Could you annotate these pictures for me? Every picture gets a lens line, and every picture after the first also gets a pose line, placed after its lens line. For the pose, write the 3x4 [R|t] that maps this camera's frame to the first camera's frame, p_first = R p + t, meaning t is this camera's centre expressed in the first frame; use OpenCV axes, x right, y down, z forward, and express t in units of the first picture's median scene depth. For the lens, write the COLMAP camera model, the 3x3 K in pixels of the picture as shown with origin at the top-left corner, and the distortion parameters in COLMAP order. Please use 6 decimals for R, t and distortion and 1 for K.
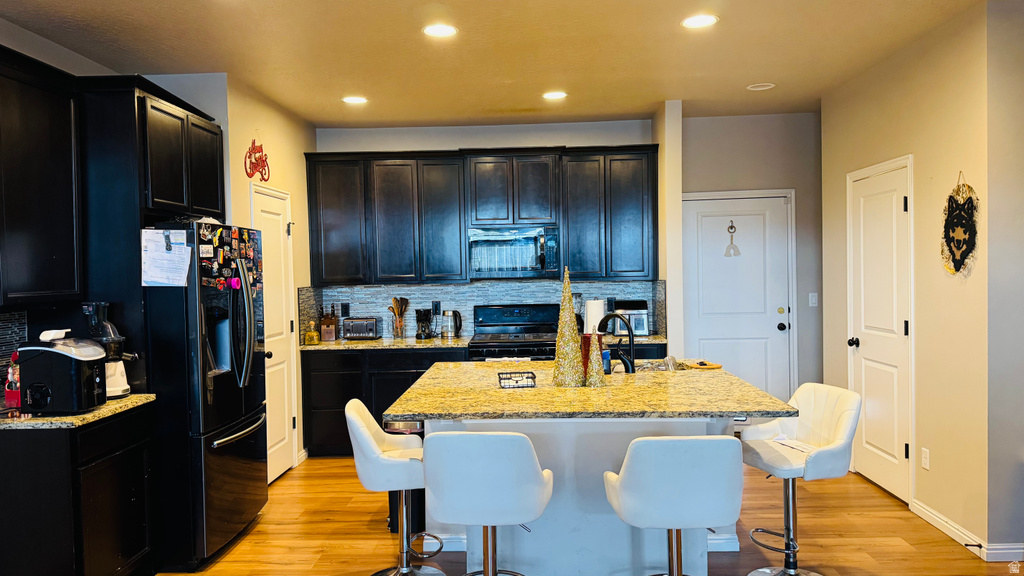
lens RADIAL K [[717.0, 0, 512.0], [0, 717.0, 288.0], [0, 0, 1]] dist [0.114425, -0.139362]
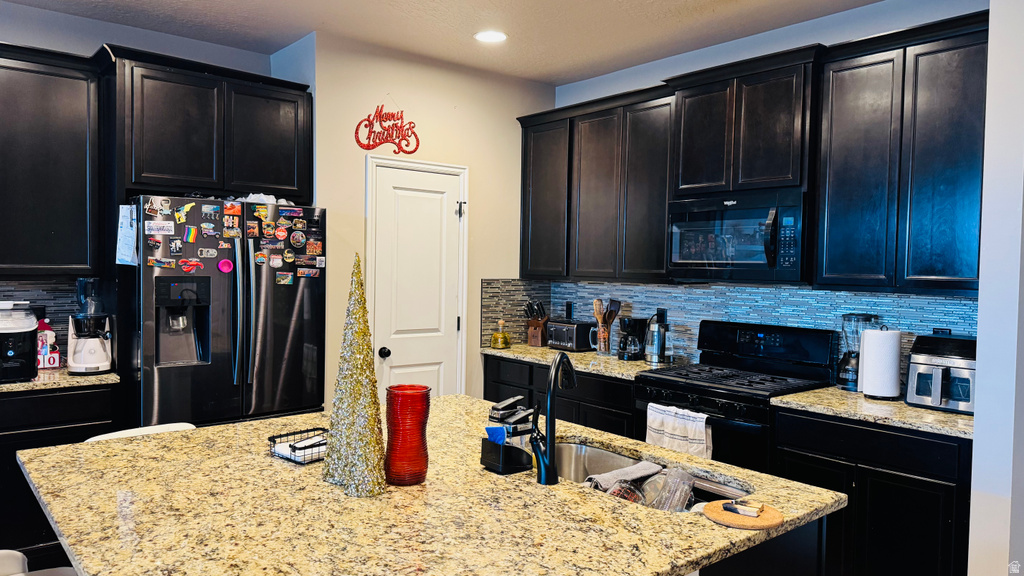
lens RADIAL K [[717.0, 0, 512.0], [0, 717.0, 288.0], [0, 0, 1]] dist [0.114425, -0.139362]
pose [[0.658731, 0.057290, -0.750194, 0.365334], [-0.052367, 0.998170, 0.030245, -0.017680], [0.750554, 0.019362, 0.660525, 0.484045]]
